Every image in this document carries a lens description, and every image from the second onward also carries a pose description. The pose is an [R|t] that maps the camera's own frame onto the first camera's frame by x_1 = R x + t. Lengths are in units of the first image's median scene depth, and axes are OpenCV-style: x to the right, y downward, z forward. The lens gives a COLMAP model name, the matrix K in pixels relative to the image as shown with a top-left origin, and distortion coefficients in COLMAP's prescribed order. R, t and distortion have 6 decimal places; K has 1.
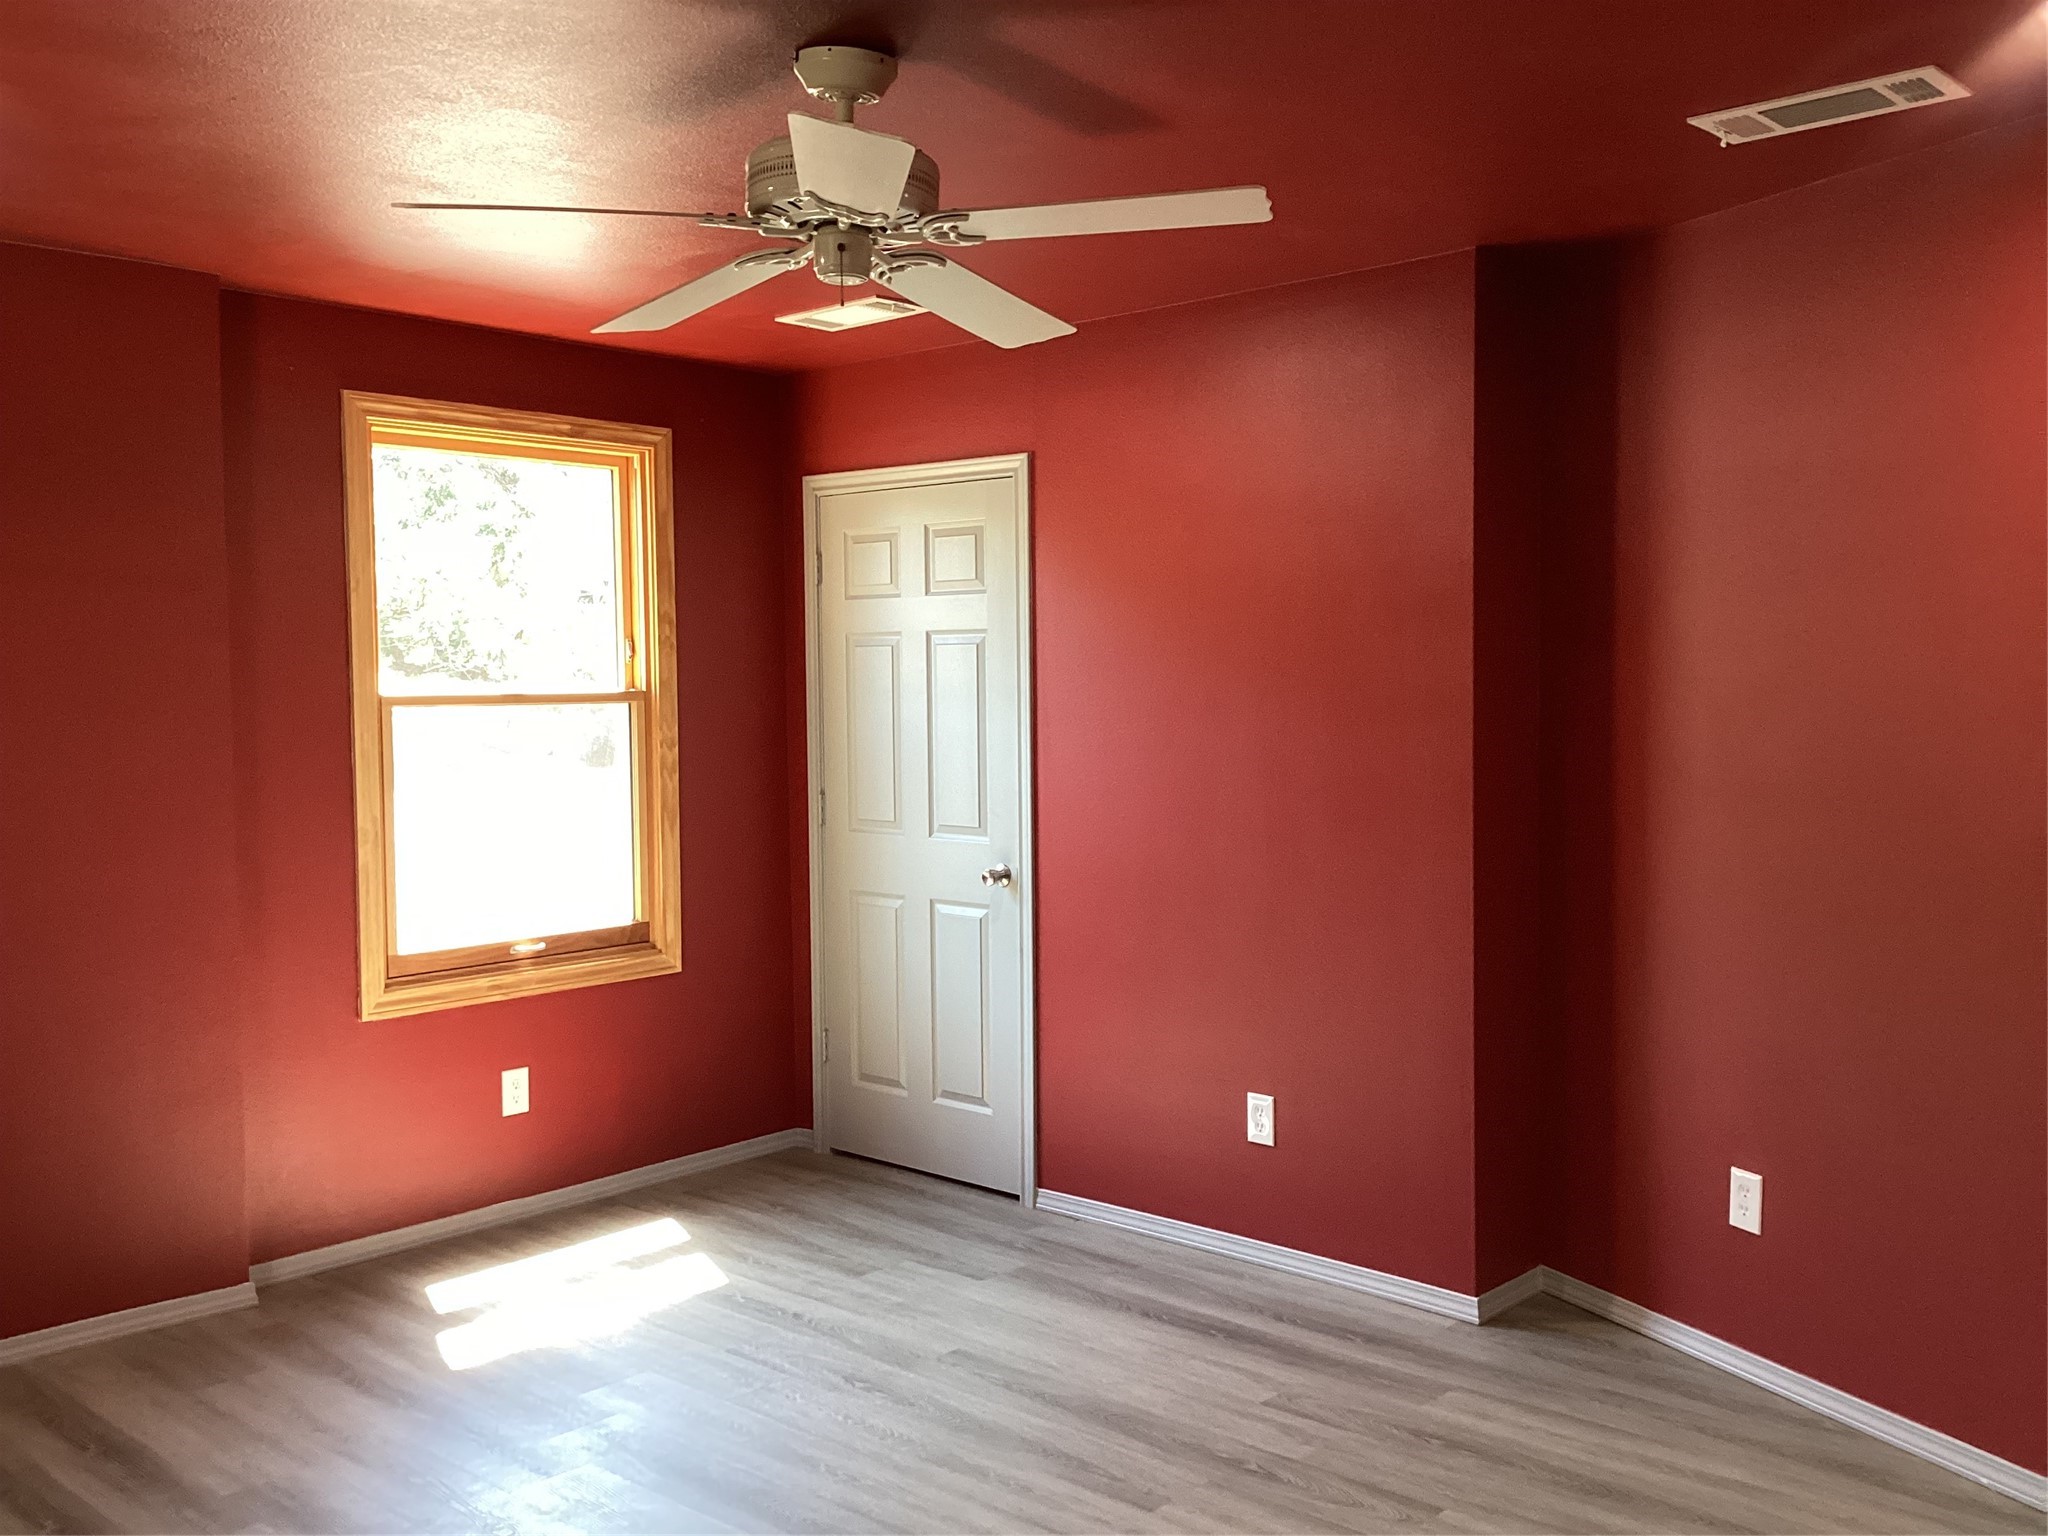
lens RADIAL K [[1843.2, 0, 1024.0], [0, 1843.2, 768.0], [0, 0, 1]] dist [0.102434, -0.172904]
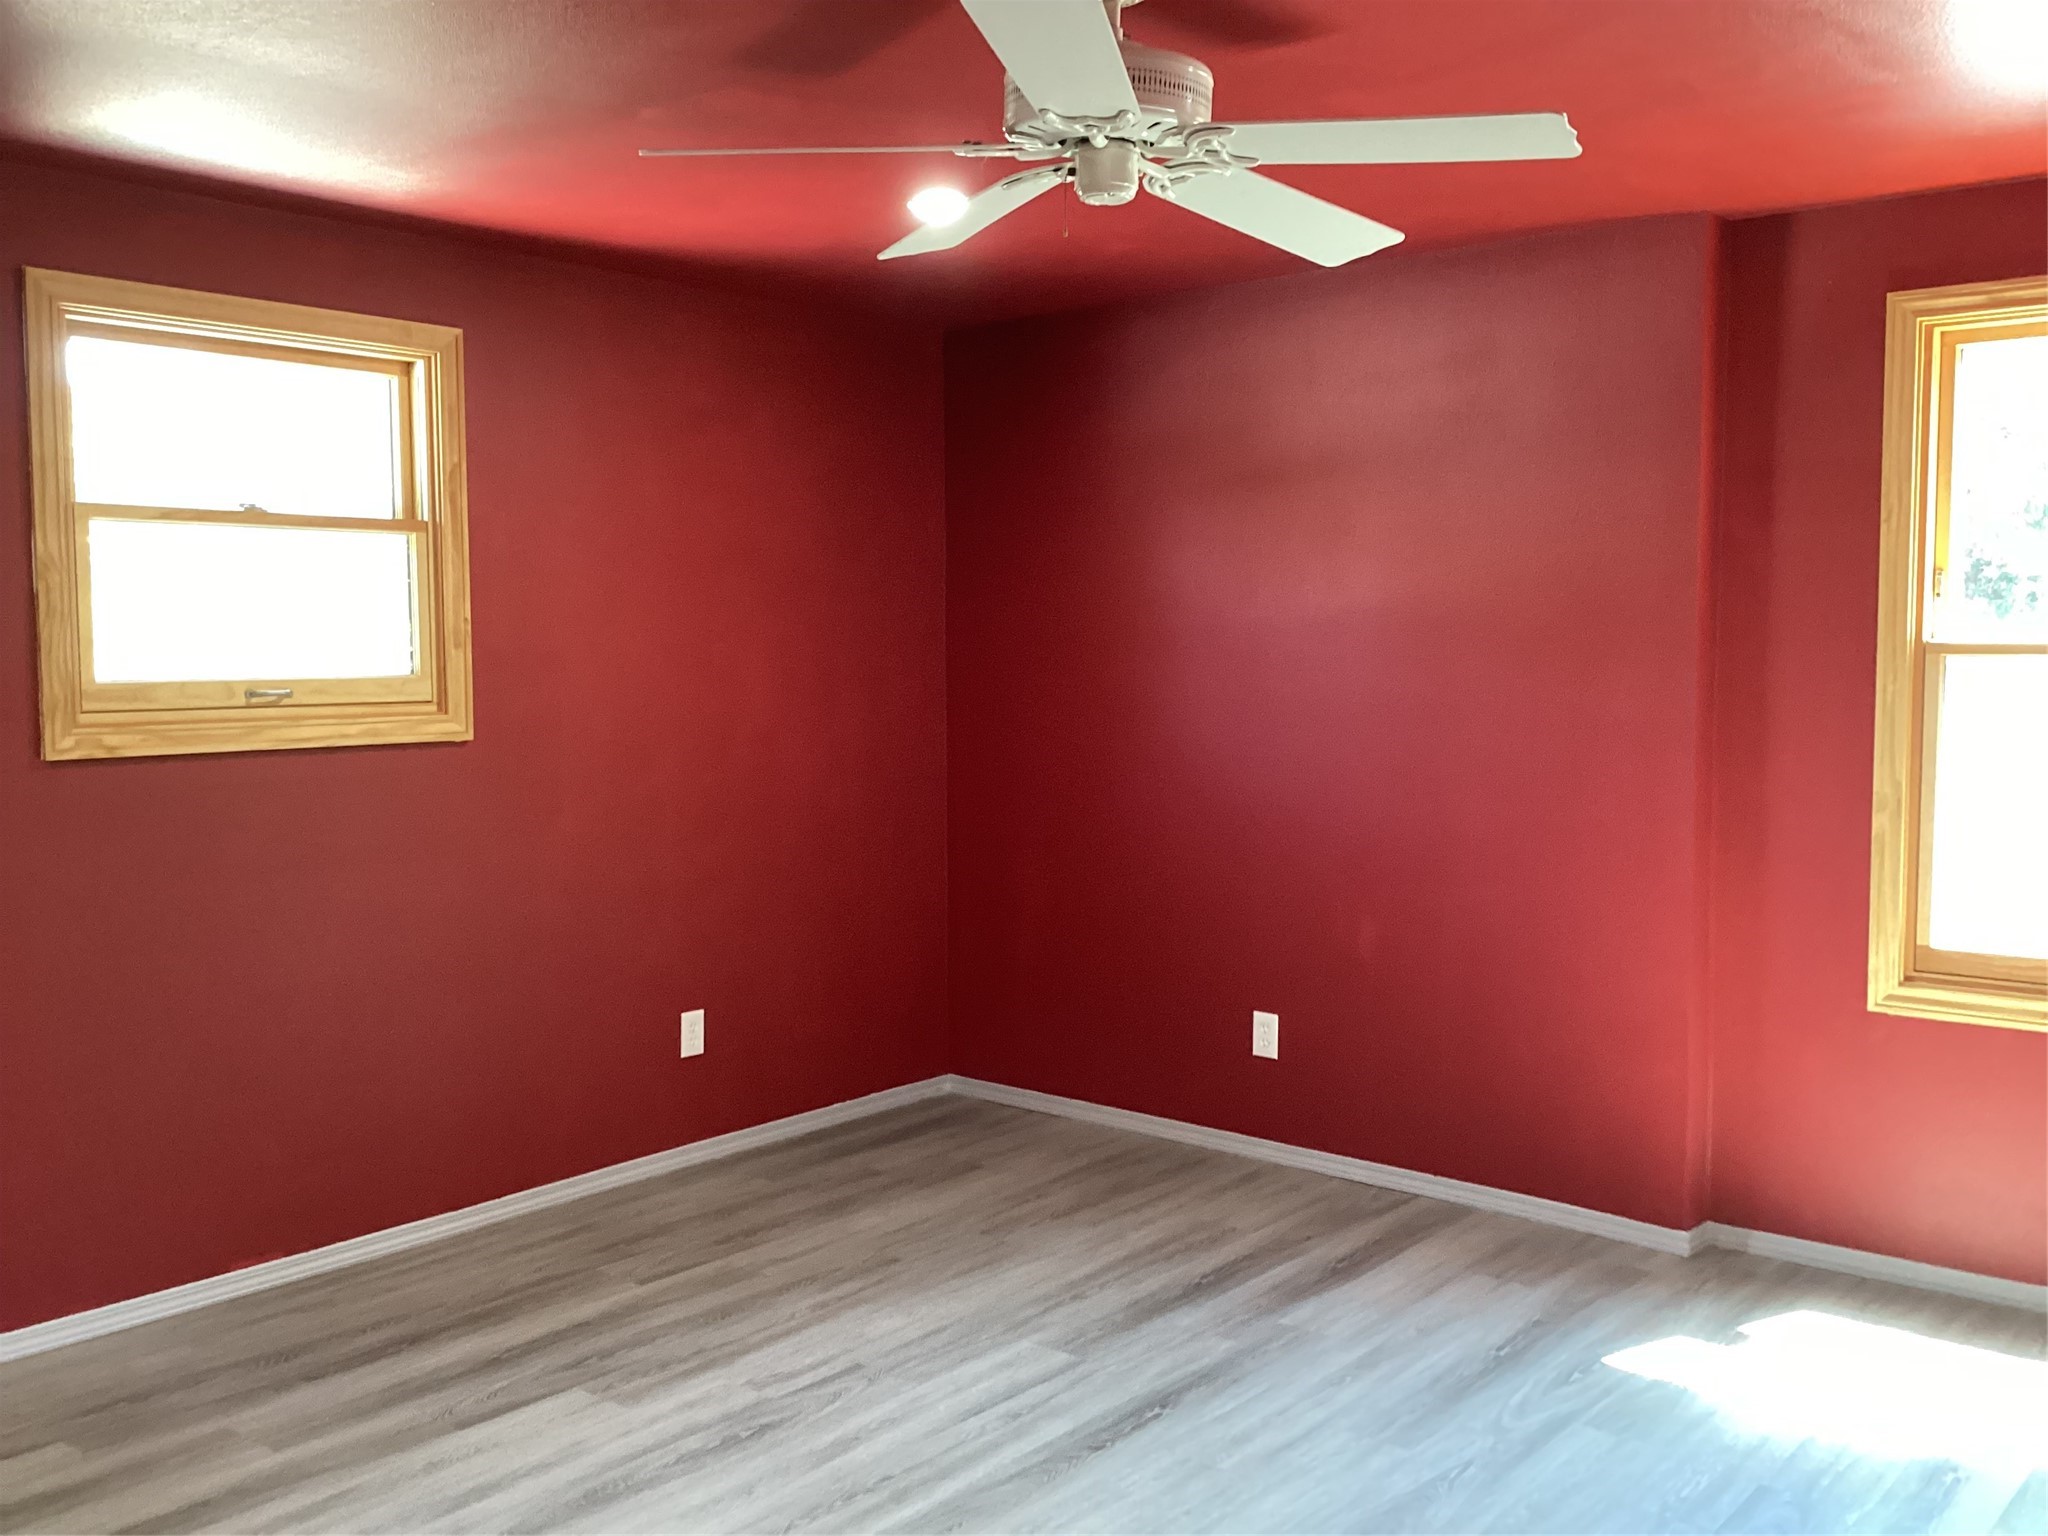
lens RADIAL K [[1843.2, 0, 1024.0], [0, 1843.2, 768.0], [0, 0, 1]] dist [0.102434, -0.172904]
pose [[0.046866, 0.077592, -0.995883, 0.524713], [-0.047442, 0.996026, 0.075371, -0.027865], [0.997774, 0.043714, 0.050361, 0.574995]]
